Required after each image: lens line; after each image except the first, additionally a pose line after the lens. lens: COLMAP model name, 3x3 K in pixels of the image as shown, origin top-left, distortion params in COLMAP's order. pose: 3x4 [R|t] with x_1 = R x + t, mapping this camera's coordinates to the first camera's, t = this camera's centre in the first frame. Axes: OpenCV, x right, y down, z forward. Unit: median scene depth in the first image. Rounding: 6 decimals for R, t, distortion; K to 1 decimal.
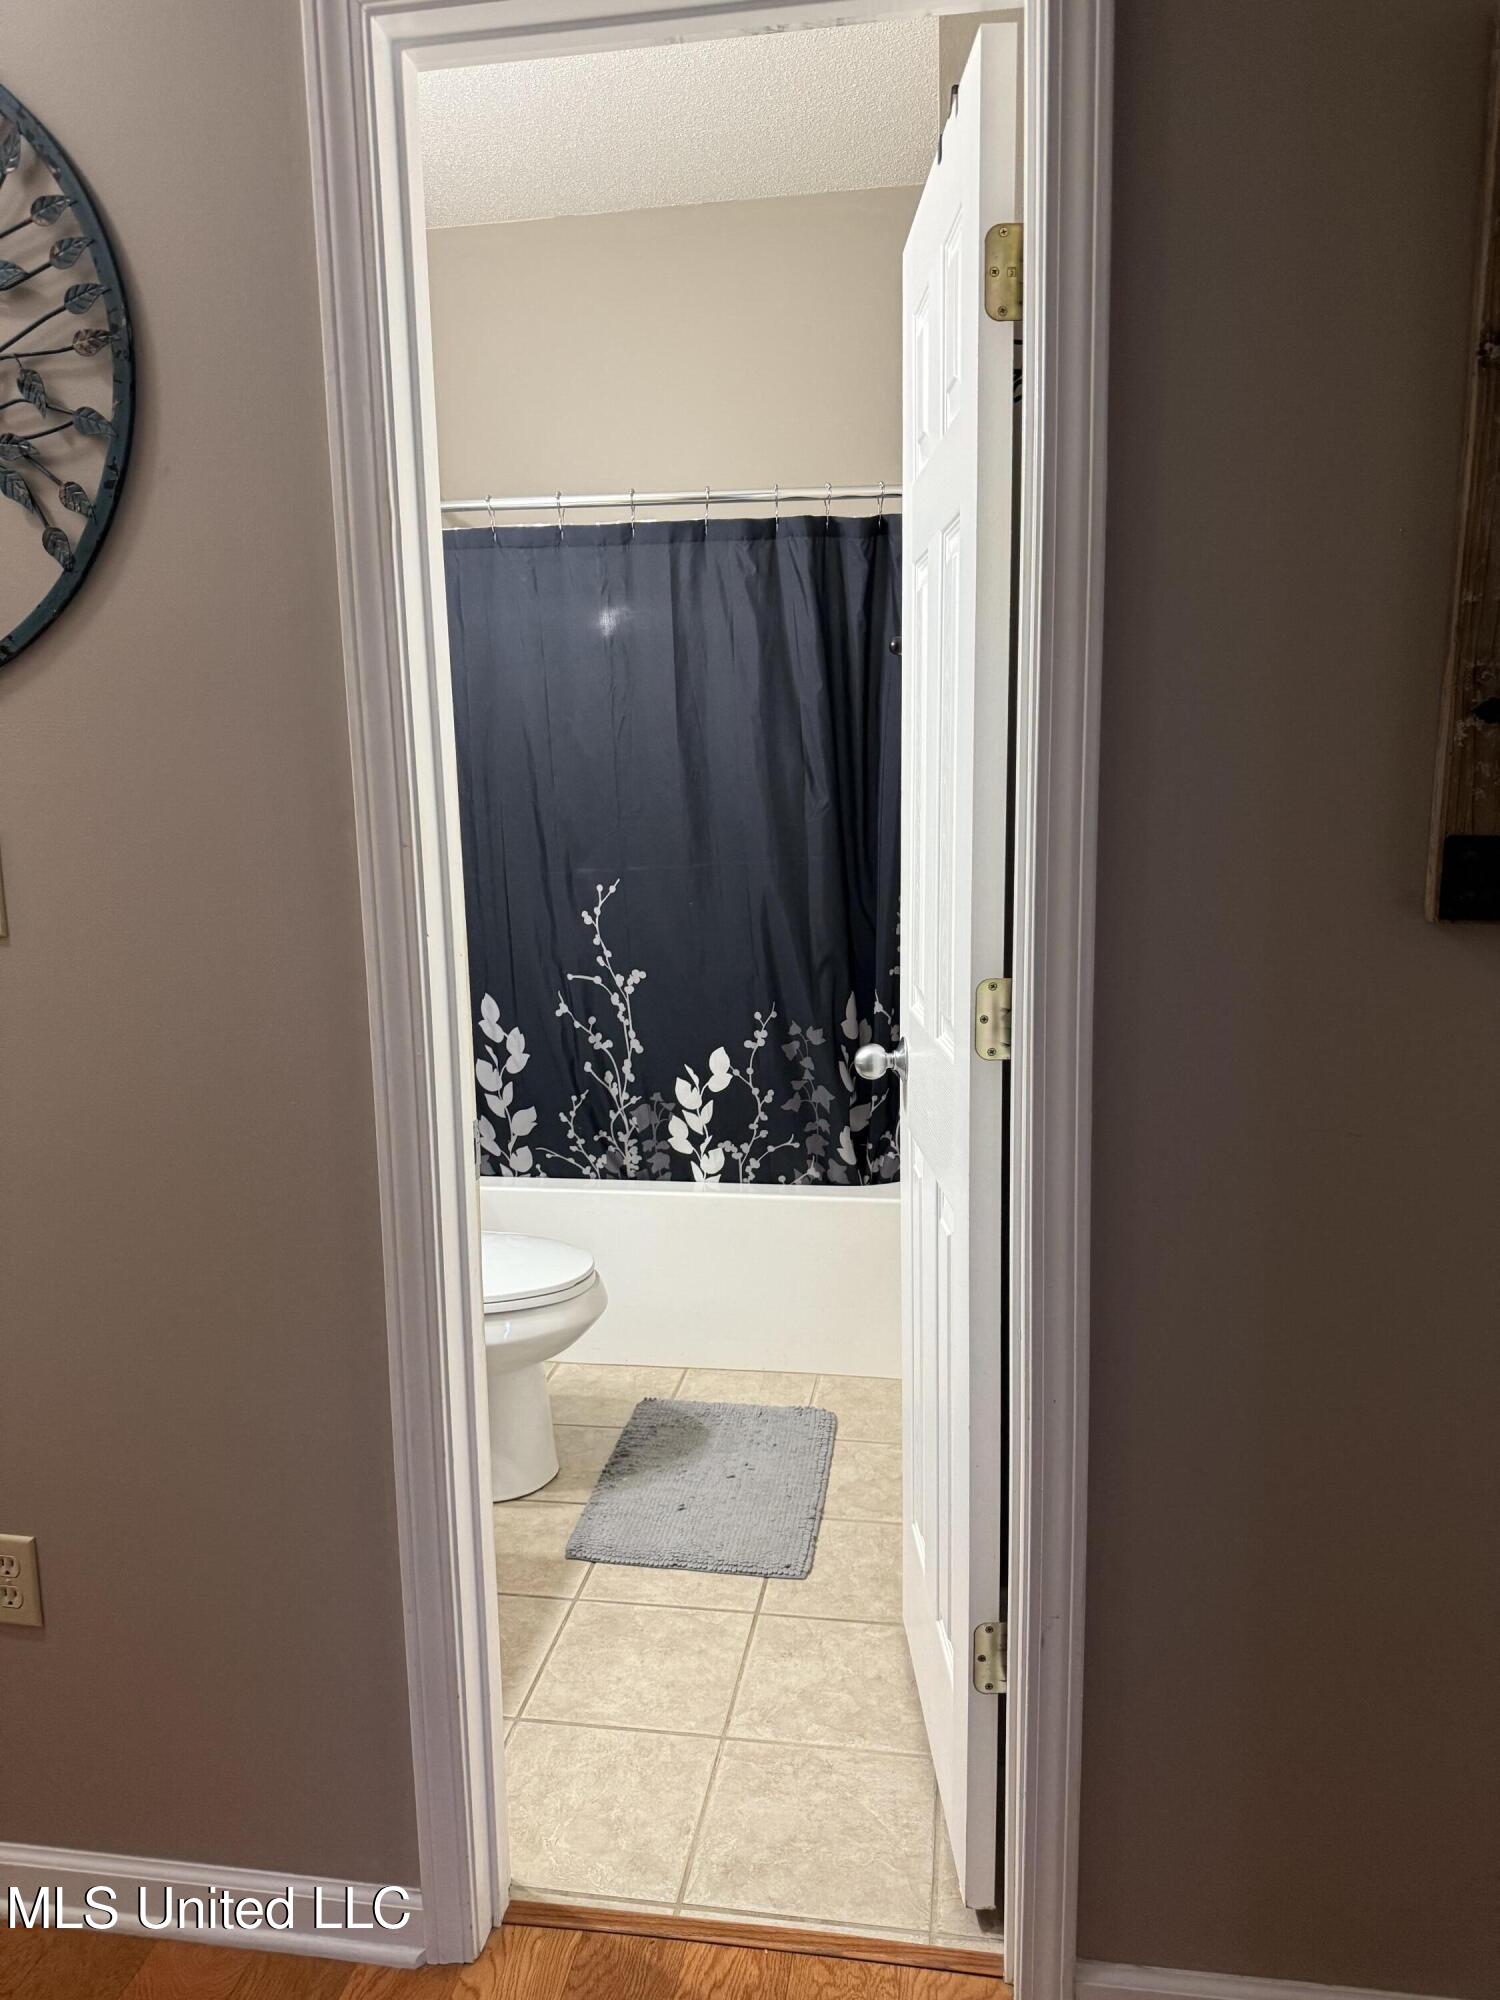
lens RADIAL K [[1412.4, 0, 759.7], [0, 1412.4, 1004.2], [0, 0, 1]] dist [0.021095, -0.025784]
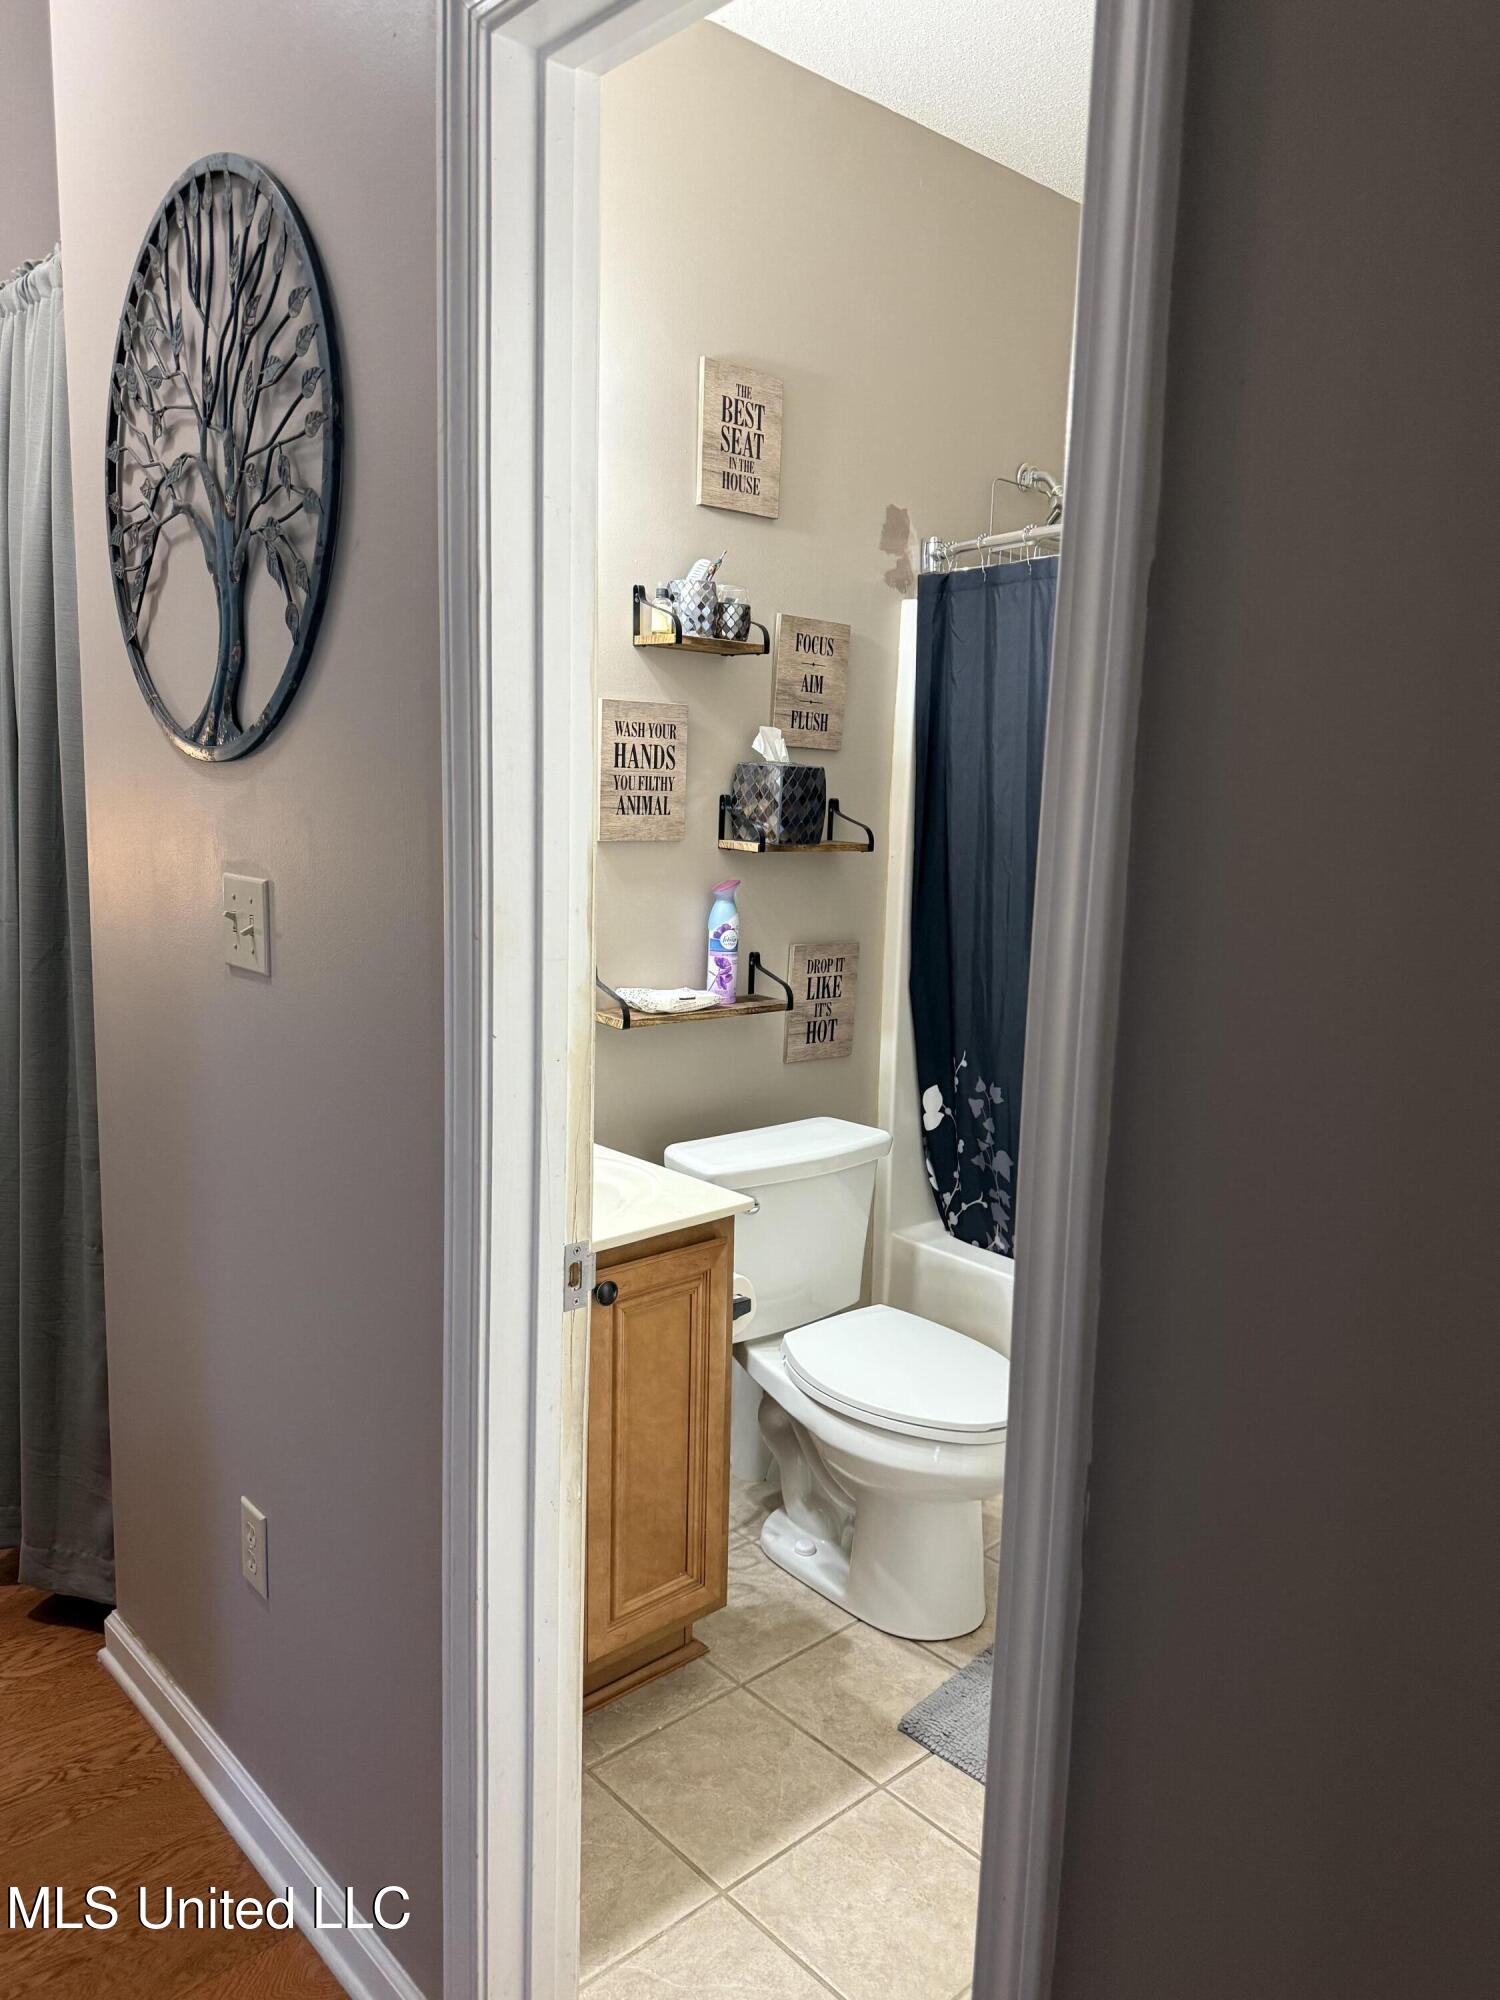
lens RADIAL K [[1412.4, 0, 752.9], [0, 1412.4, 1005.5], [0, 0, 1]] dist [0.021095, -0.025784]
pose [[0.784217, 0.140808, -0.604299, 0.301597], [-0.147054, 0.988341, 0.039456, -0.088366], [0.602809, 0.057923, 0.795780, 0.257752]]
